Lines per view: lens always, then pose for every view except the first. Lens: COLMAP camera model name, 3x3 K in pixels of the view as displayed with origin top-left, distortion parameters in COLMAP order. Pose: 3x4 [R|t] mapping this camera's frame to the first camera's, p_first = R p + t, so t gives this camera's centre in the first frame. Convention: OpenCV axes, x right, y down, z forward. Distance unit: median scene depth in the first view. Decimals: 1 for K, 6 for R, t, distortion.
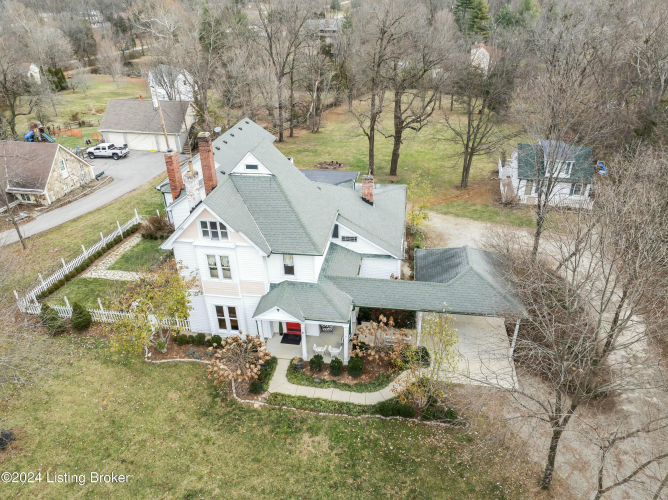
lens RADIAL K [[467.6, 0, 334.0], [0, 467.6, 250.0], [0, 0, 1]] dist [-0.033809, 0.000414]
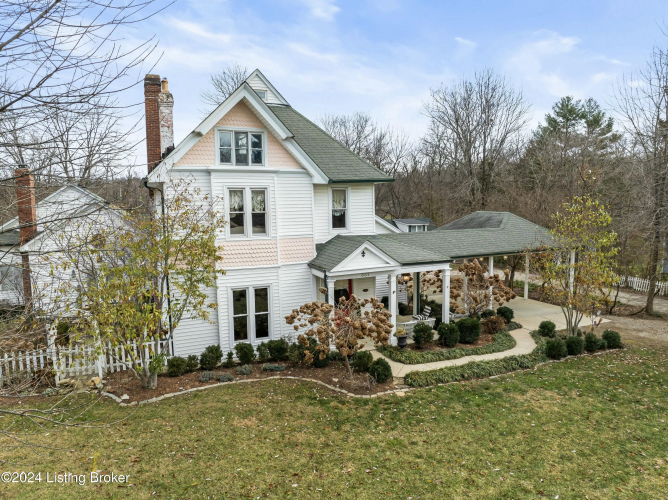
lens RADIAL K [[467.6, 0, 334.0], [0, 467.6, 250.0], [0, 0, 1]] dist [-0.033809, 0.000414]
pose [[0.846486, -0.053117, 0.529754, -0.492612], [0.260889, 0.908747, -0.325753, 0.320378], [-0.464110, 0.413953, 0.783100, 0.500901]]
